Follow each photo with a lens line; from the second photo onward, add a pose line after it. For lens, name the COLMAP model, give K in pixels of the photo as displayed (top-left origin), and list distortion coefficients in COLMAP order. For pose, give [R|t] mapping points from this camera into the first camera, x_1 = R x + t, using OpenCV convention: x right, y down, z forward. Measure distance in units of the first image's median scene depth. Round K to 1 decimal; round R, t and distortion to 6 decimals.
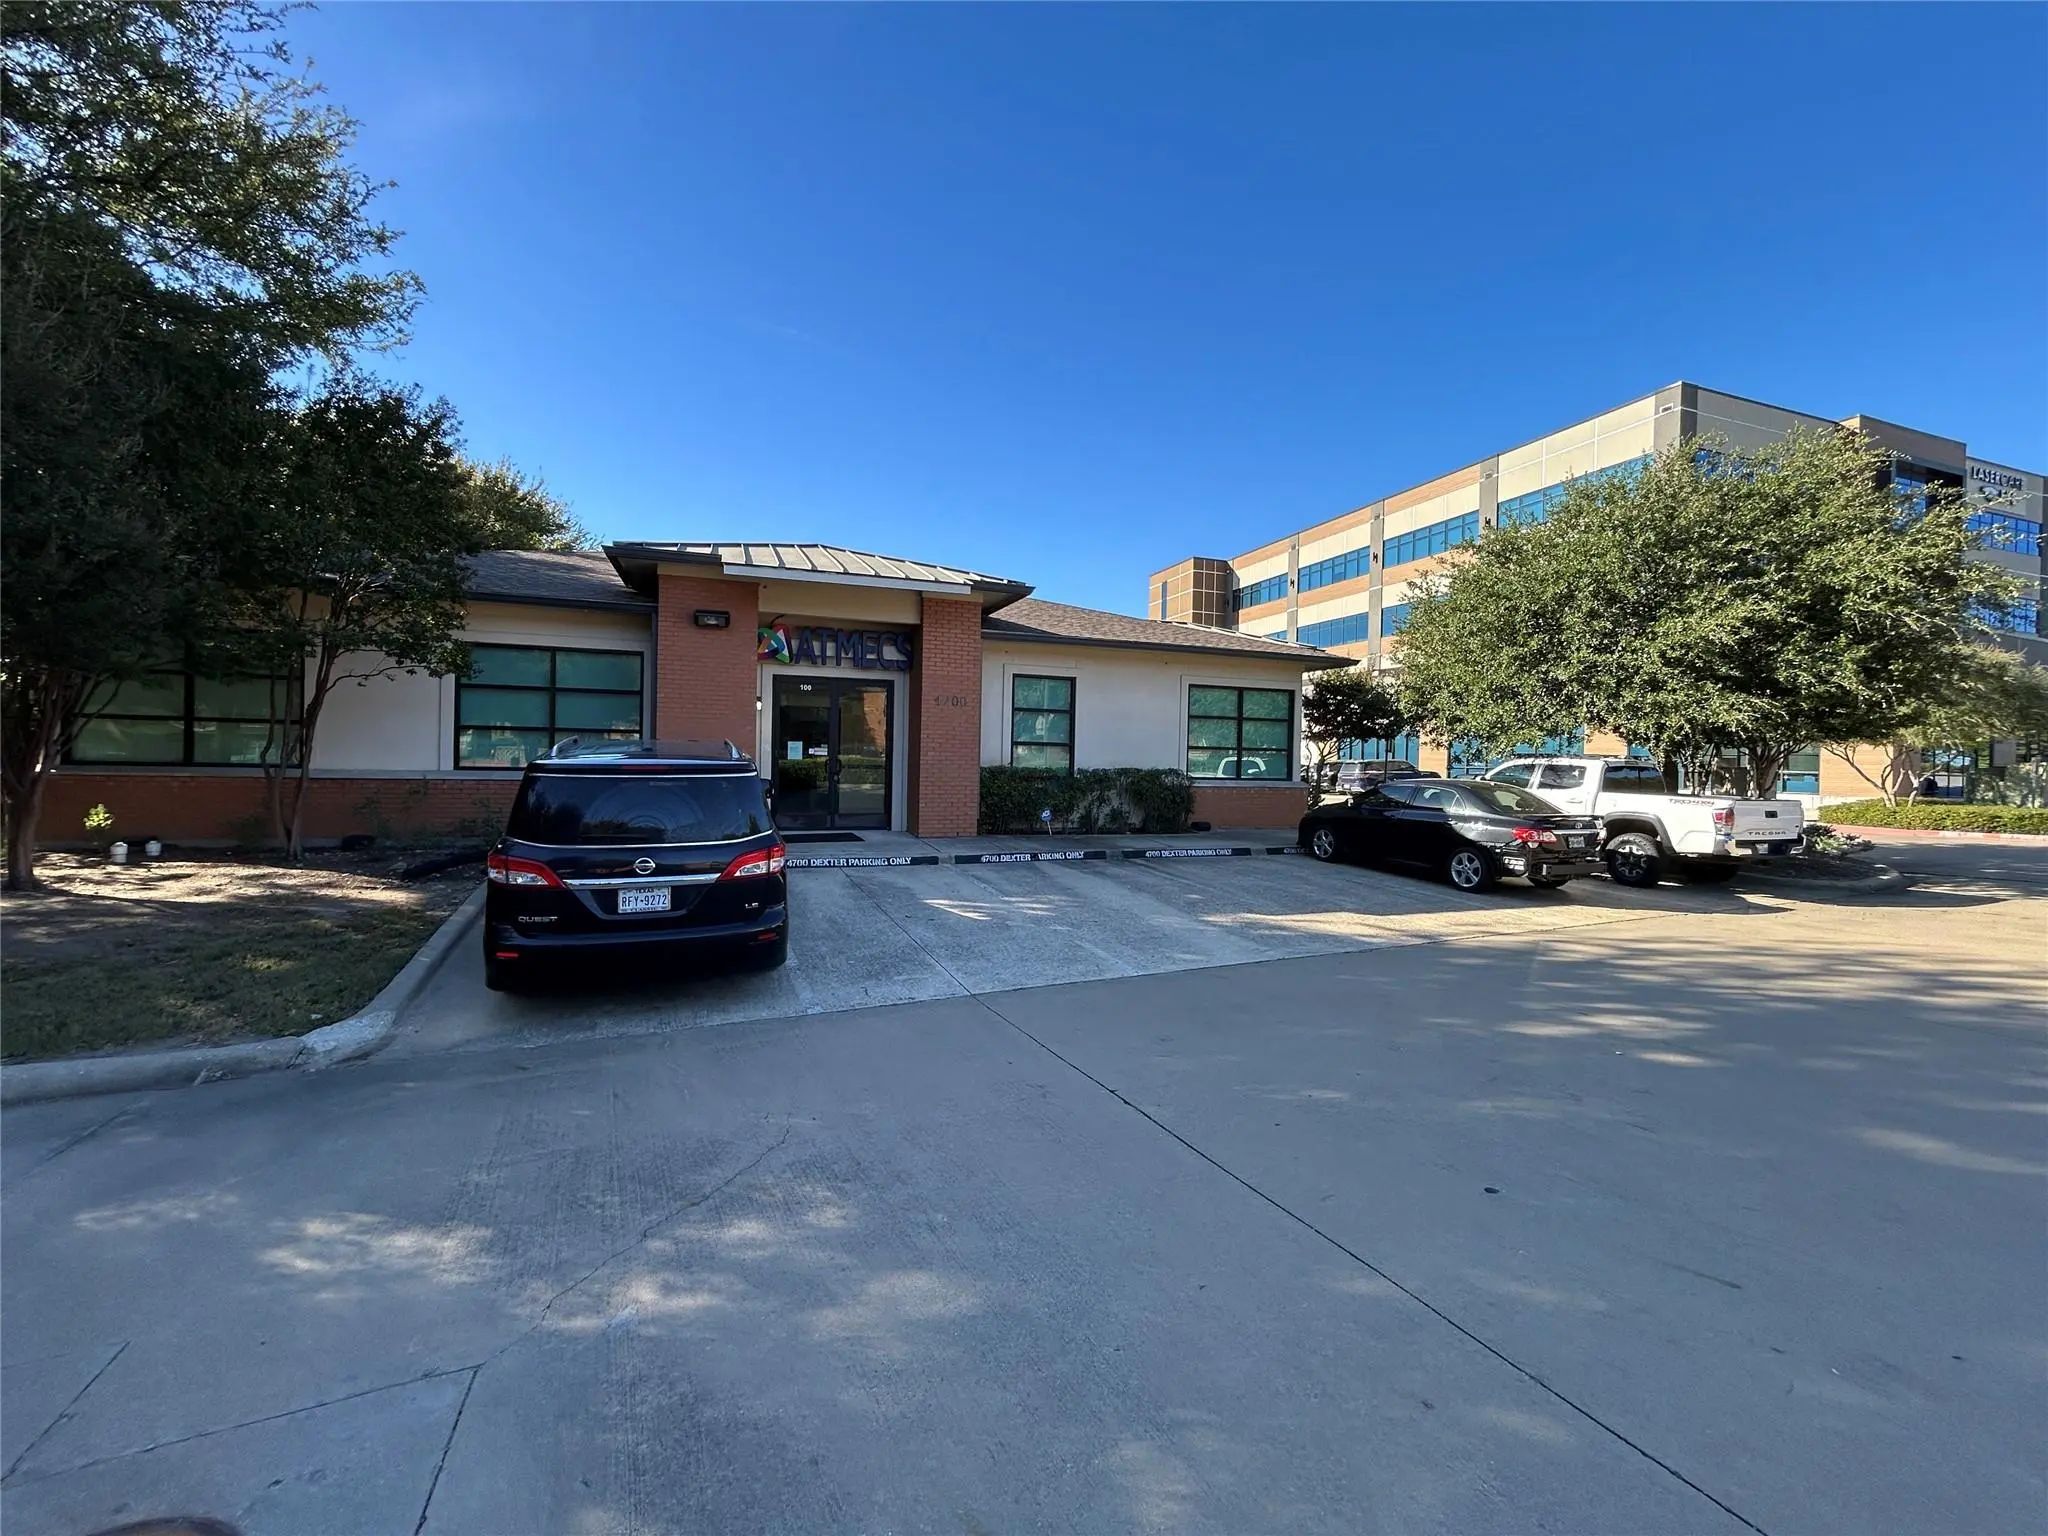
lens RADIAL K [[824.0, 0, 1019.2], [0, 824.0, 766.8], [0, 0, 1]] dist [0.002649, 0.000516]
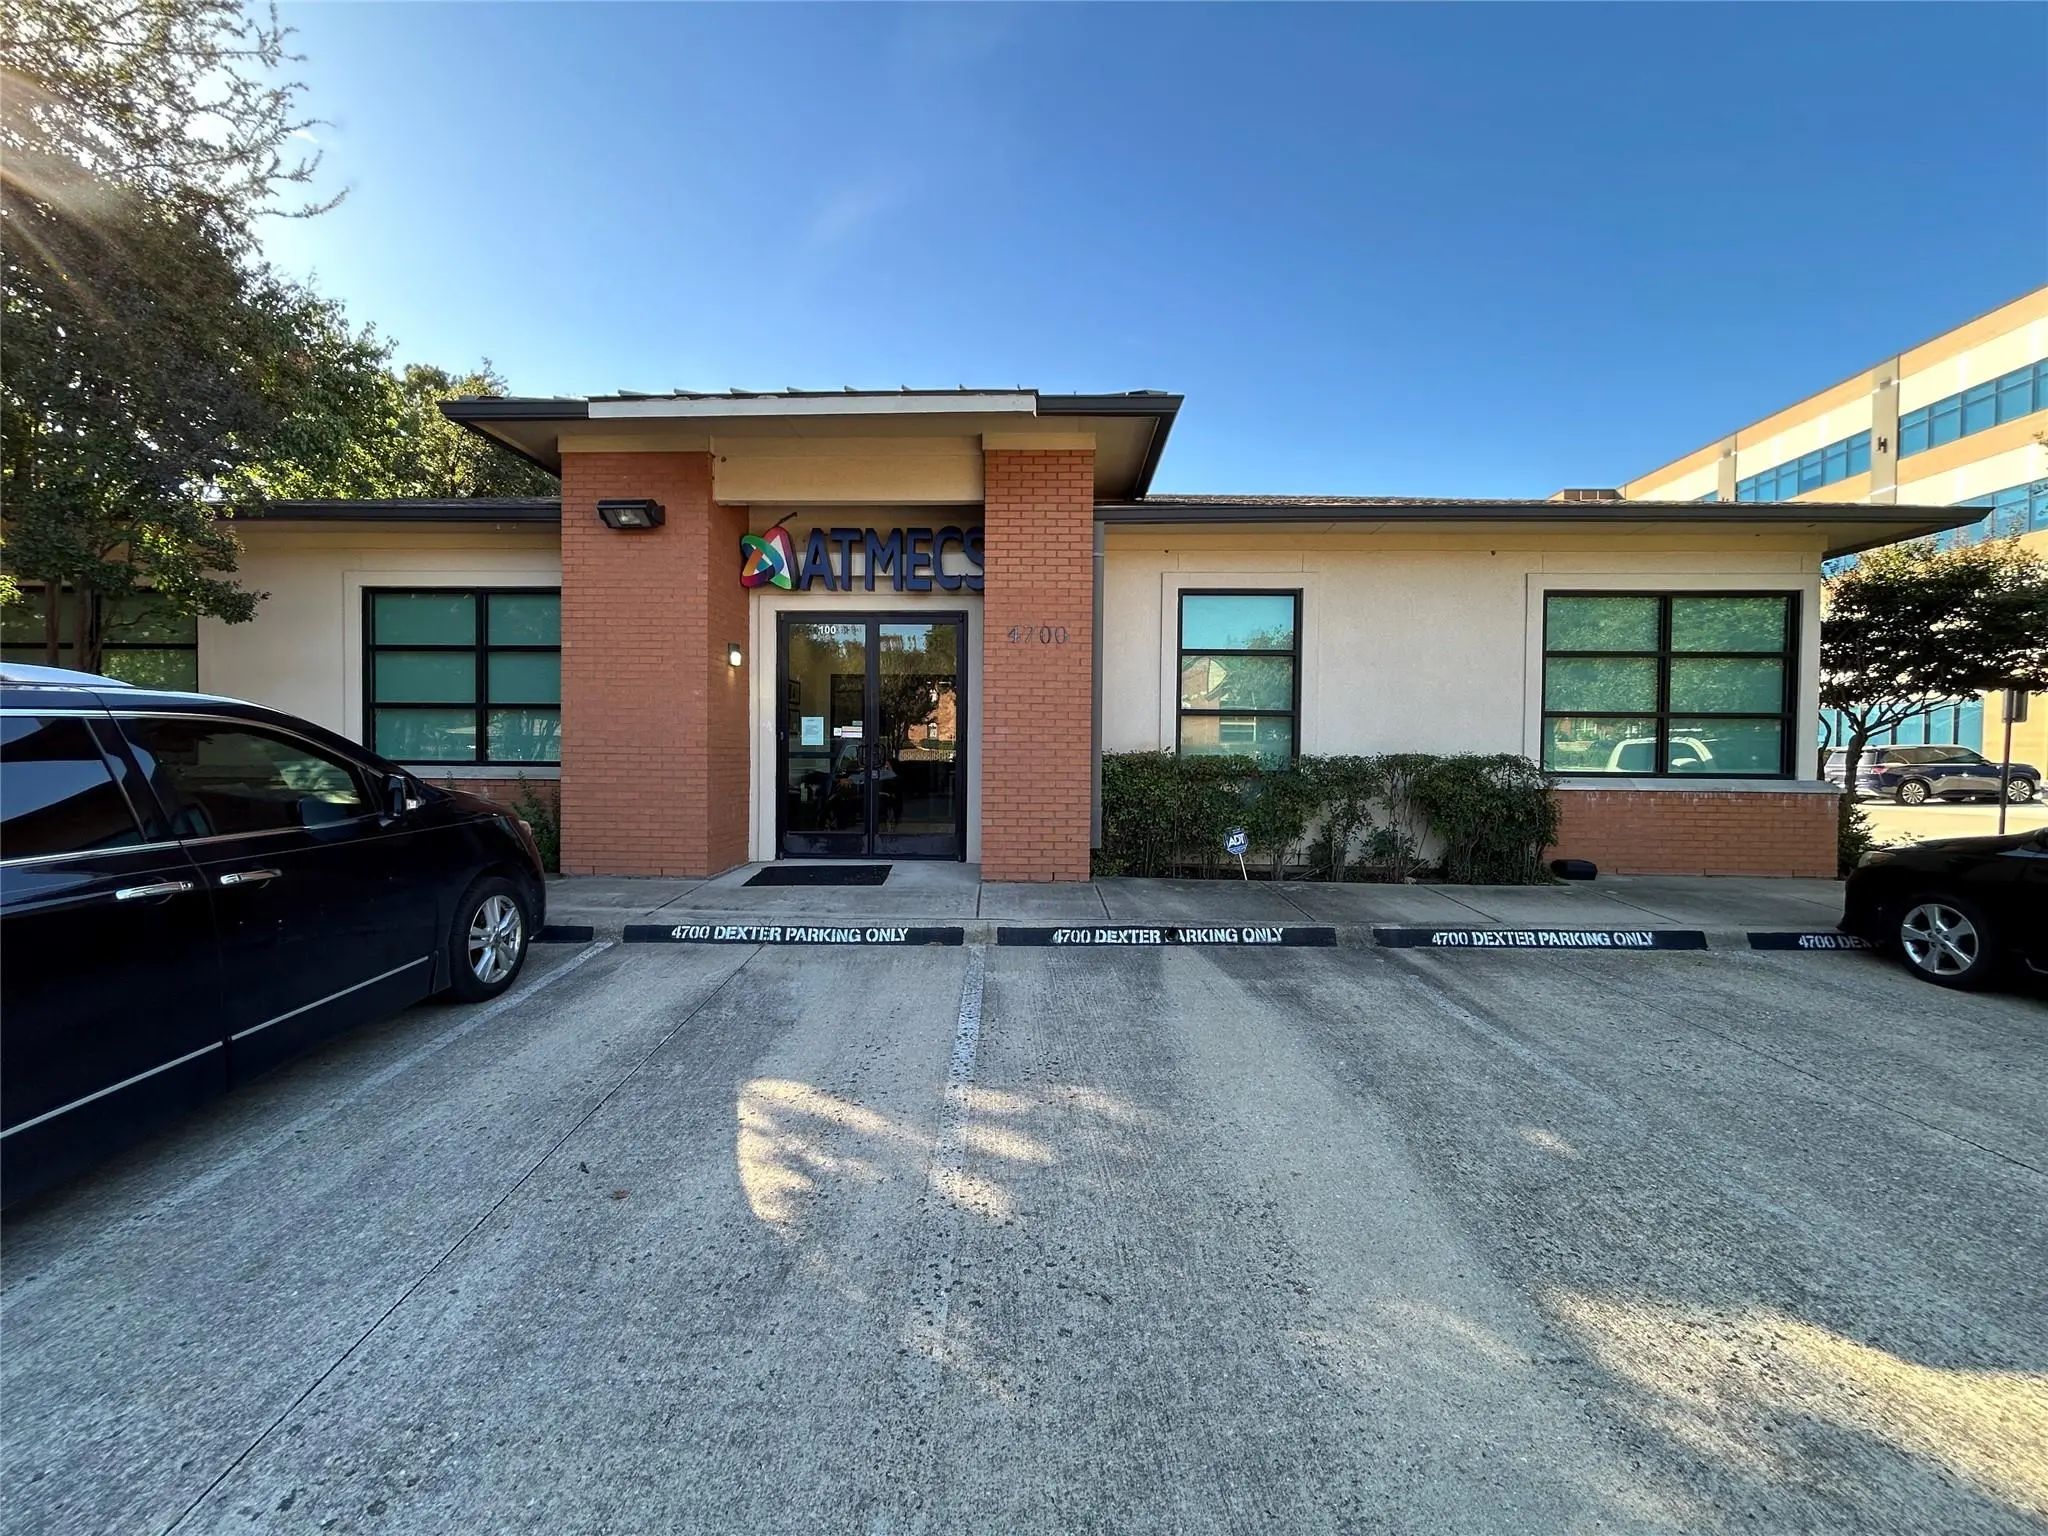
lens RADIAL K [[824.0, 0, 1019.2], [0, 824.0, 766.8], [0, 0, 1]] dist [0.002649, 0.000516]
pose [[0.929659, -0.004718, -0.368390, 0.096787], [0.006102, 0.999978, 0.002592, 0.006179], [0.368370, -0.004658, 0.929668, 0.429358]]
